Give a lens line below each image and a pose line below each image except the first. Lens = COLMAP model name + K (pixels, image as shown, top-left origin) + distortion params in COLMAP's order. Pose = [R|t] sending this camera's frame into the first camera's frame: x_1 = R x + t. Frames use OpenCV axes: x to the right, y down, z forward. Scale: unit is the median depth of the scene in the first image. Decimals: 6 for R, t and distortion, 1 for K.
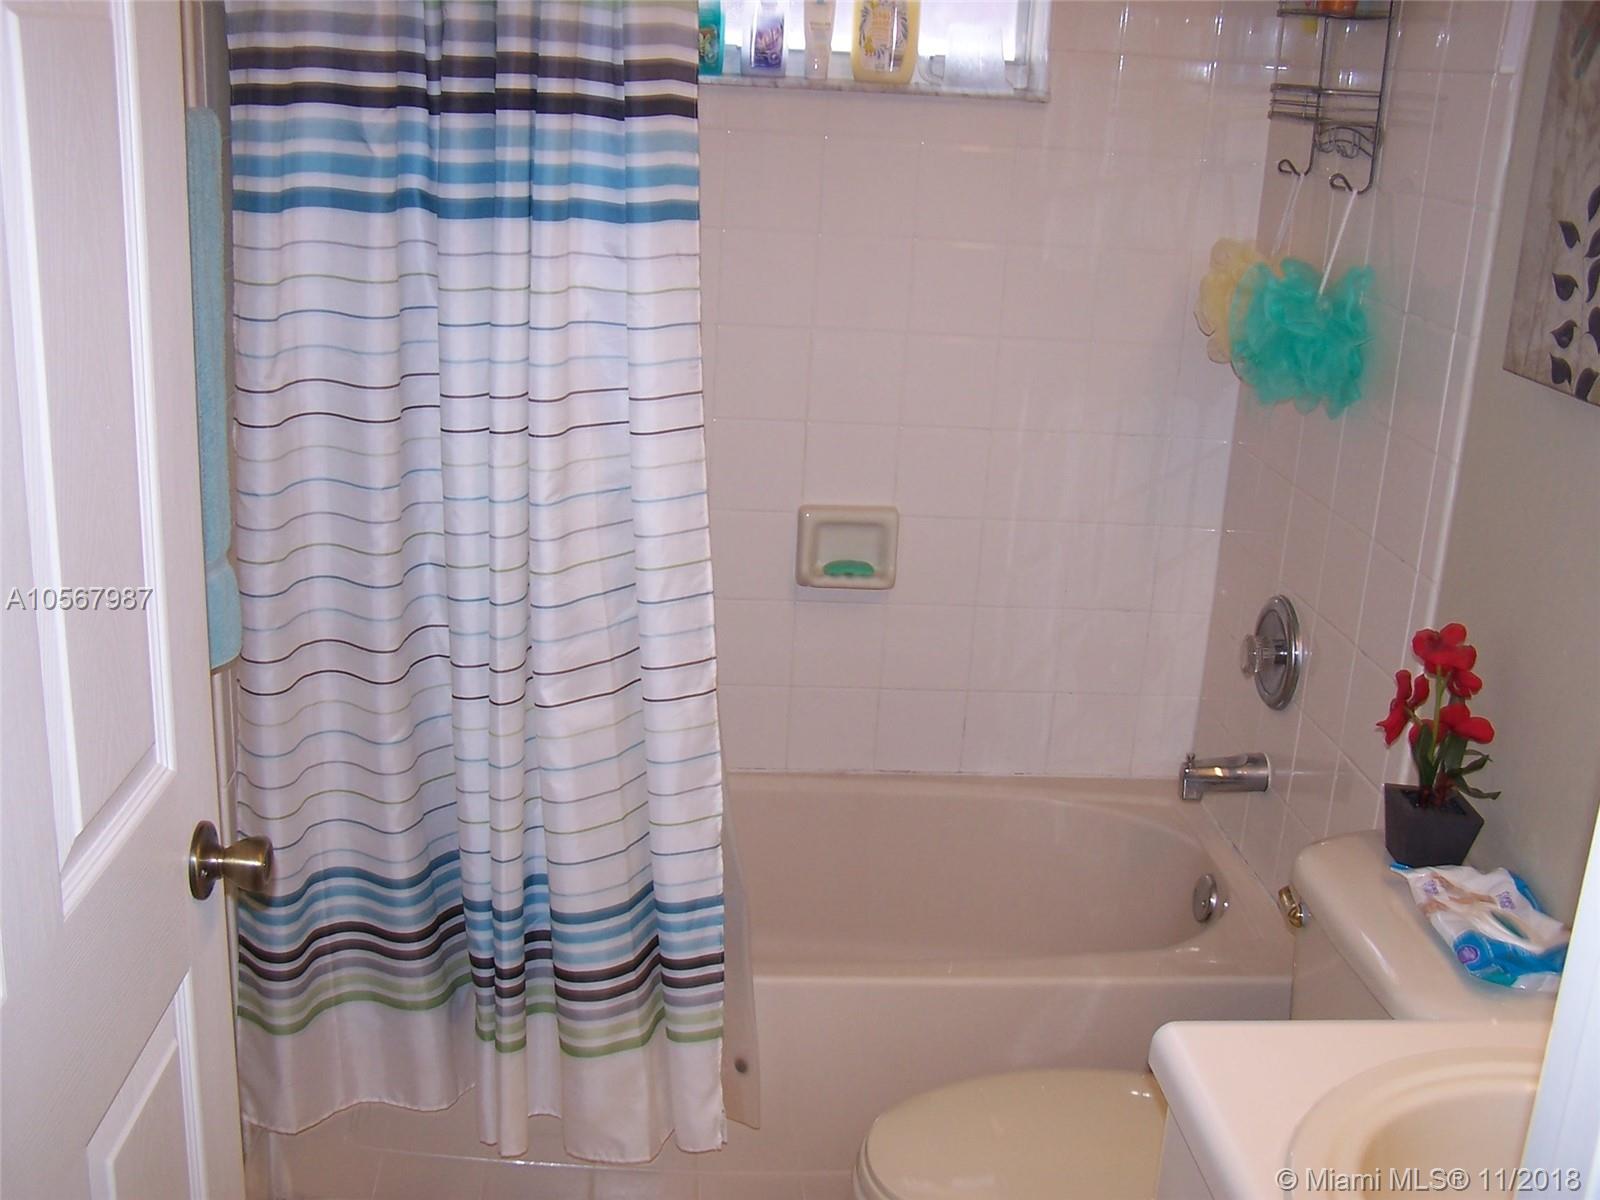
lens RADIAL K [[1810.4, 0, 799.9], [0, 1810.4, 589.0], [0, 0, 1]] dist [-0.099862, 0.000000]
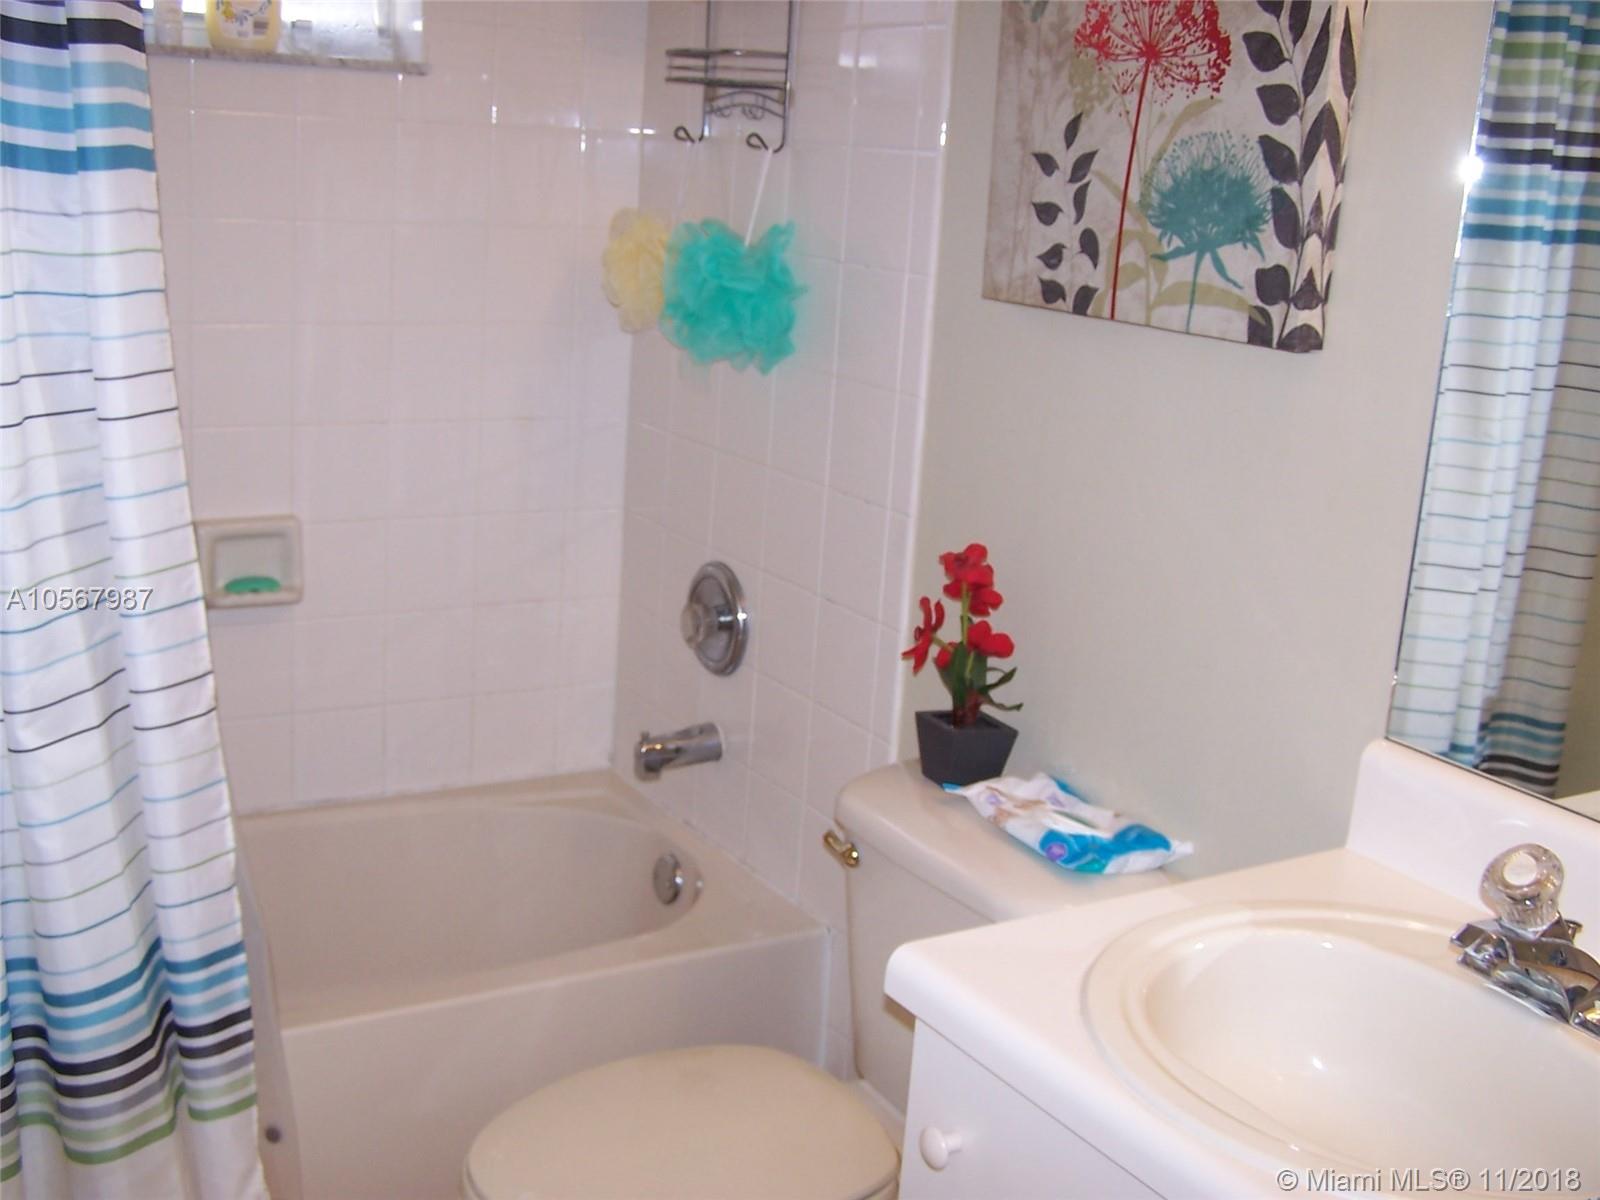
lens RADIAL K [[1810.4, 0, 798.4], [0, 1810.4, 601.1], [0, 0, 1]] dist [-0.099862, 0.000000]
pose [[0.891569, -0.104786, 0.440595, -0.171652], [0.114069, 0.993458, 0.005448, 0.032055], [-0.438283, 0.045401, 0.897690, 0.097408]]
